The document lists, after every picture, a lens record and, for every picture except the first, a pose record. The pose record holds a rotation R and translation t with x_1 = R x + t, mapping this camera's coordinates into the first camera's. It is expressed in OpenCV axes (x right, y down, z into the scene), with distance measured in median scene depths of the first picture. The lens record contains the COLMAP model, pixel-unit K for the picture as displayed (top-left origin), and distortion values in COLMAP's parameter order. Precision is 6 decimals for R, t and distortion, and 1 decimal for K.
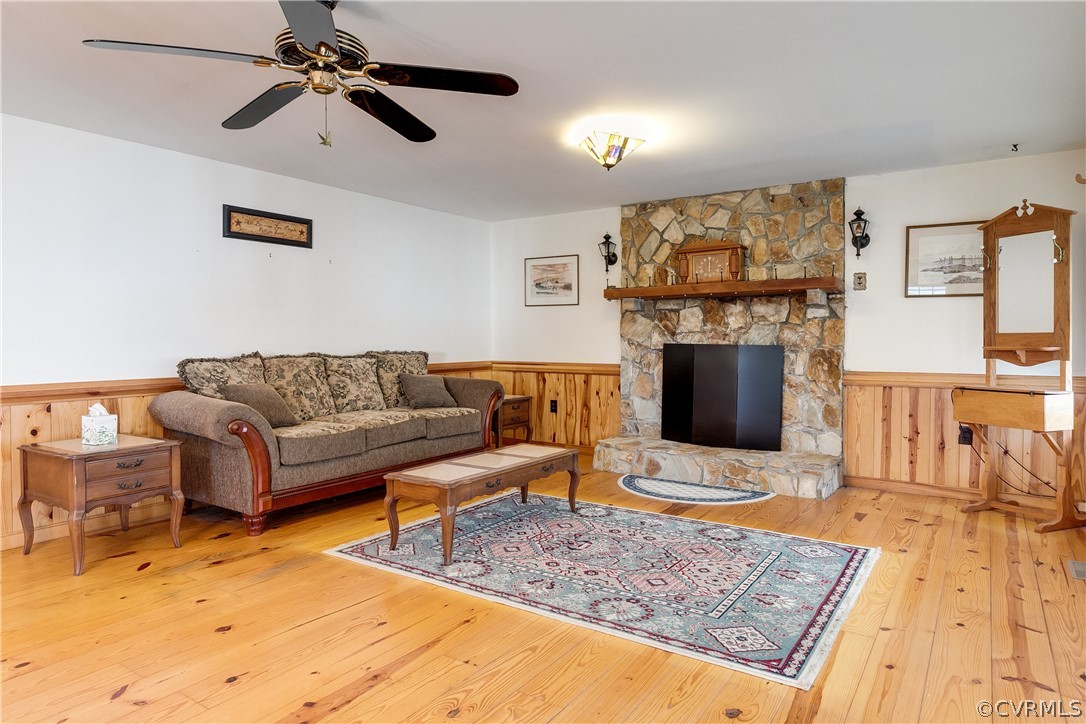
lens RADIAL K [[660.0, 0, 541.9], [0, 660.0, 354.4], [0, 0, 1]] dist [0.001624, -0.004822]
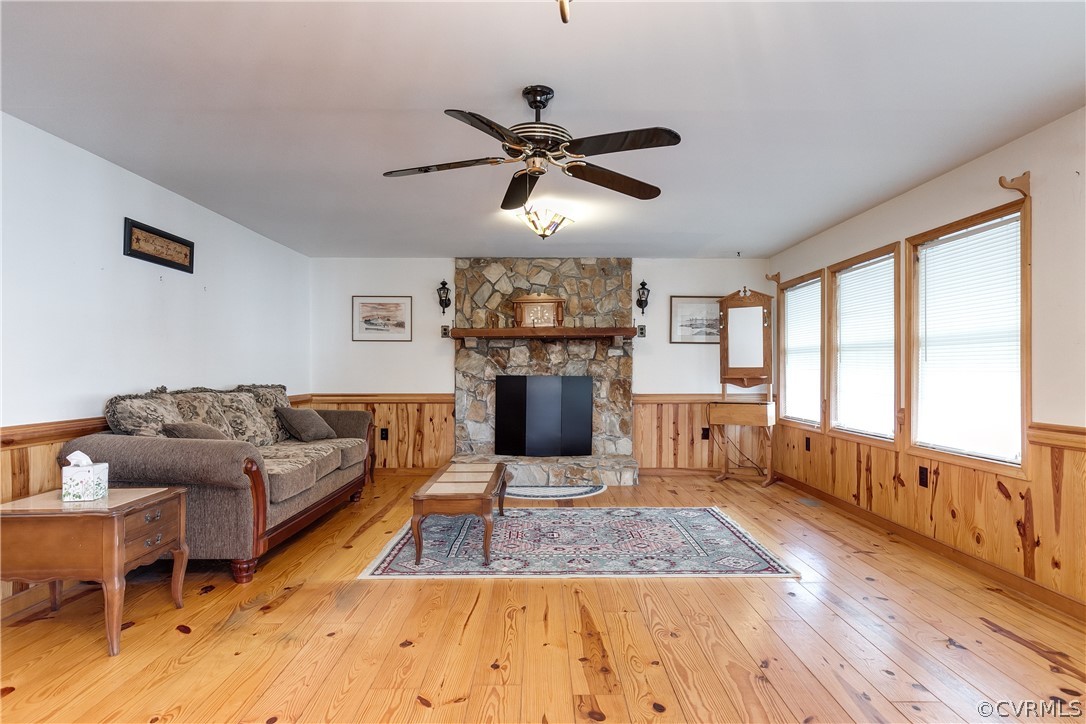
lens RADIAL K [[618.3, 0, 545.3], [0, 618.3, 367.3], [0, 0, 1]] dist [0.009513, 0.000604]
pose [[0.821171, 0.002066, 0.570679, -0.484776], [0.015404, 0.999549, -0.025784, -0.000911], [-0.570475, 0.029964, 0.820768, 0.020390]]
